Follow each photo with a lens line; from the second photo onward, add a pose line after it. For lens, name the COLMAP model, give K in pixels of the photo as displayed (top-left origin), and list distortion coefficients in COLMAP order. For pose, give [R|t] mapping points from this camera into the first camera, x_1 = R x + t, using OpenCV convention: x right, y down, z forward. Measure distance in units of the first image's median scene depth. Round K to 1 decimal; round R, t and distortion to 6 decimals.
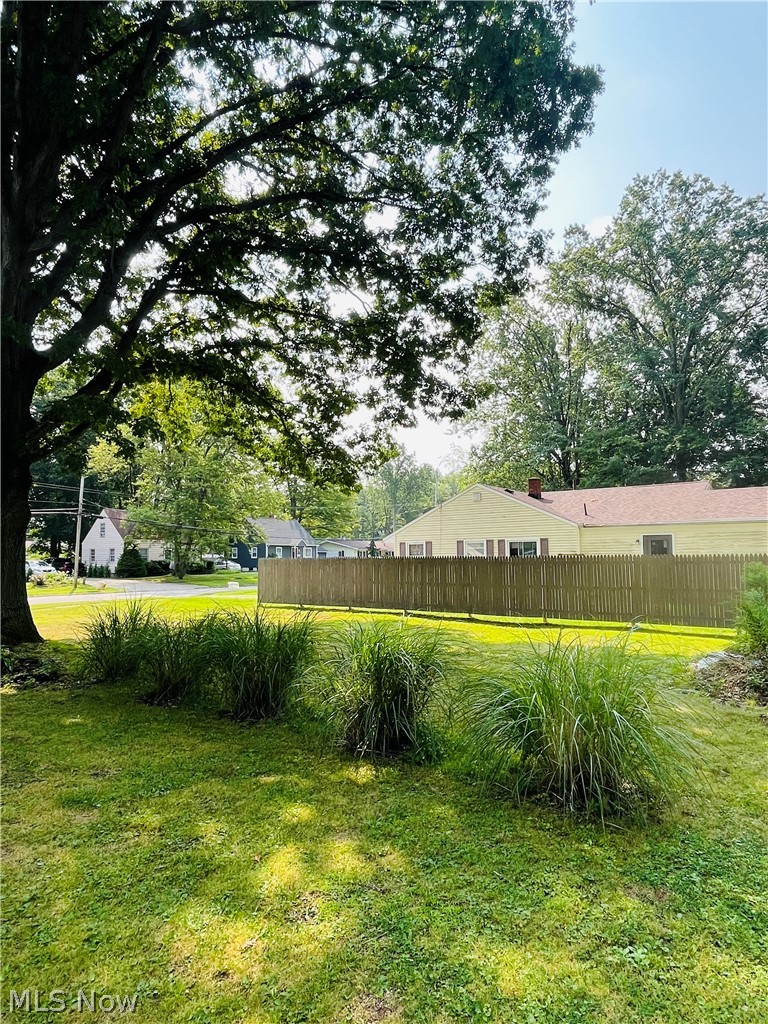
lens RADIAL K [[595.4, 0, 383.6], [0, 595.4, 509.6], [0, 0, 1]] dist [-0.001270, -0.000446]
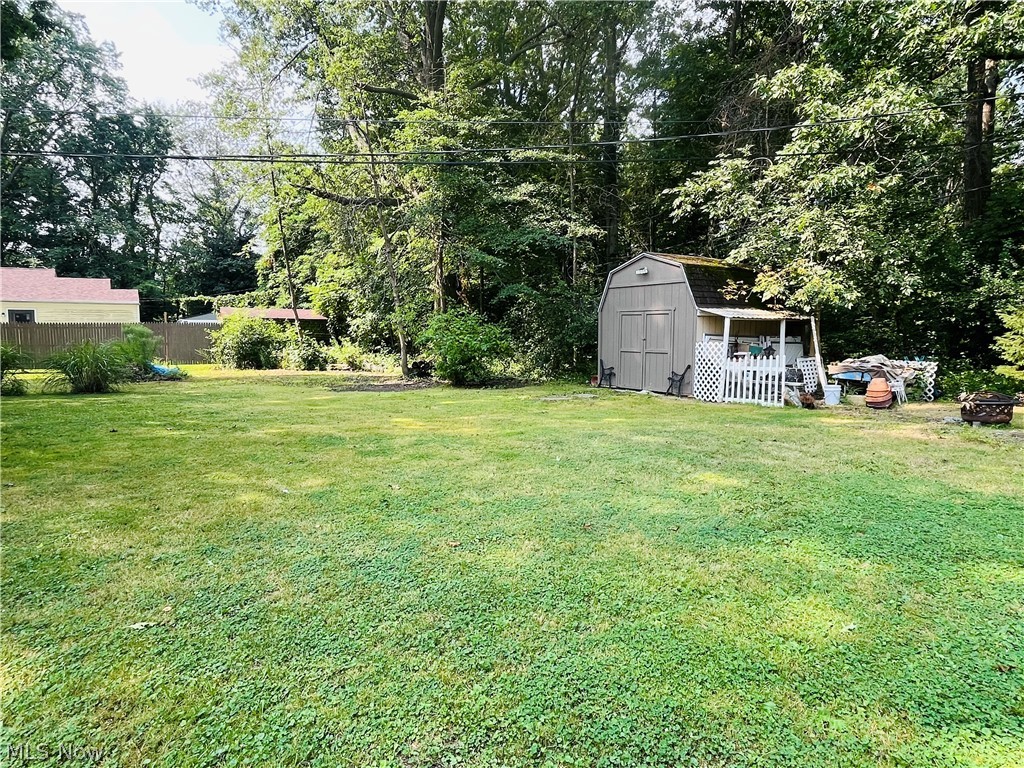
lens RADIAL K [[595.4, 0, 511.7], [0, 595.4, 383.1], [0, 0, 1]] dist [-0.001270, -0.000446]
pose [[0.347580, -0.086087, 0.933690, -0.471363], [-0.076959, 0.989798, 0.119909, -0.042045], [-0.934487, -0.113534, 0.337408, -0.592229]]
